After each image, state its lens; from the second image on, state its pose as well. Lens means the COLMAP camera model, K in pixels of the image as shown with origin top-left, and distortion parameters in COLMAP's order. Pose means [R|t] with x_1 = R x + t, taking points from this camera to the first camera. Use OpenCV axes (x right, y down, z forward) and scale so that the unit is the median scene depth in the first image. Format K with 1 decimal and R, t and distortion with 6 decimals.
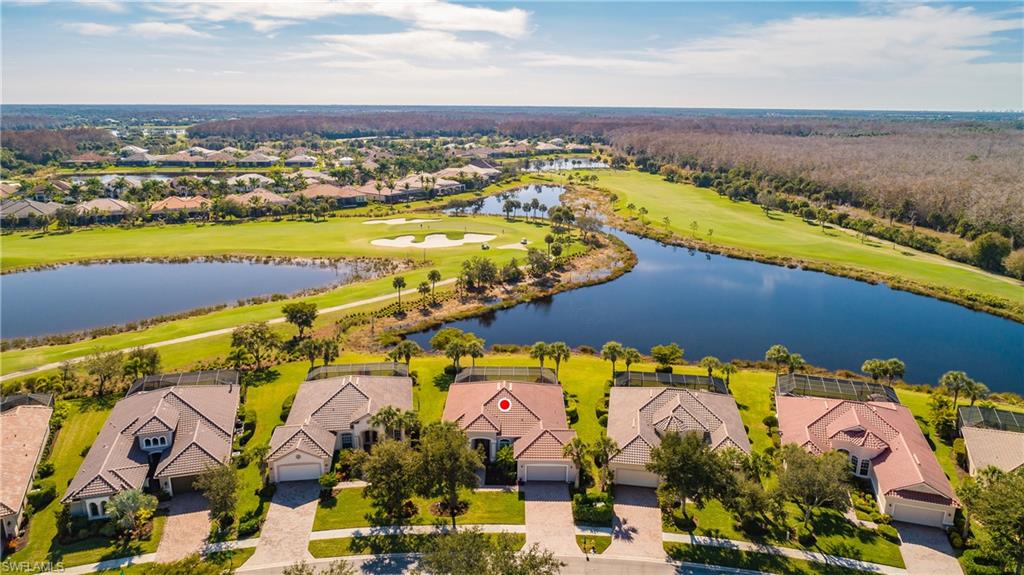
lens RADIAL K [[718.6, 0, 512.8], [0, 718.6, 287.1], [0, 0, 1]] dist [-0.004763, 0.002452]
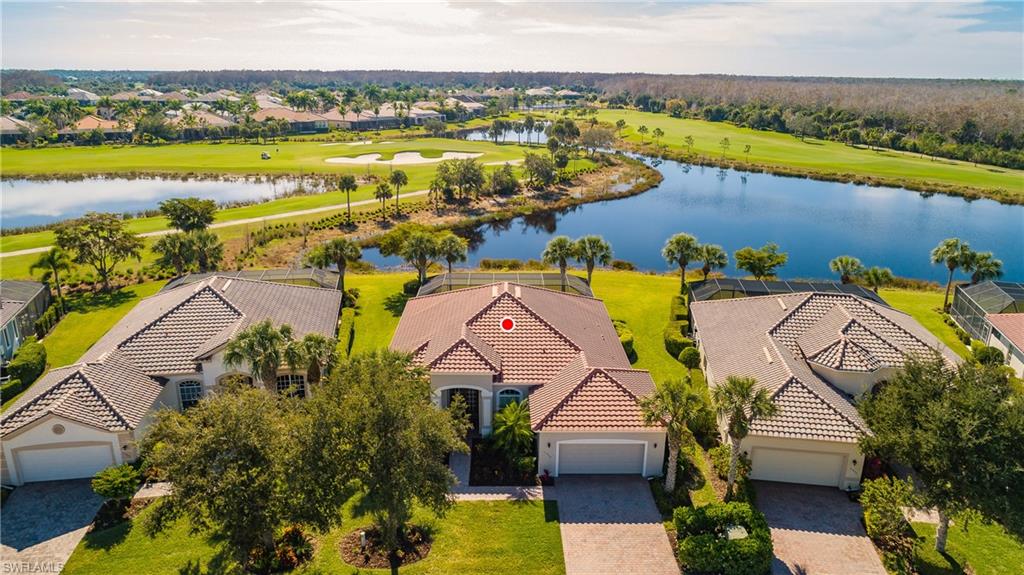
lens RADIAL K [[718.6, 0, 511.6], [0, 718.6, 288.3], [0, 0, 1]] dist [-0.004763, 0.002452]
pose [[0.999807, -0.006595, 0.018510, -0.009564], [0.005801, 0.999073, 0.042650, 0.063216], [-0.018774, -0.042534, 0.998919, 0.266510]]
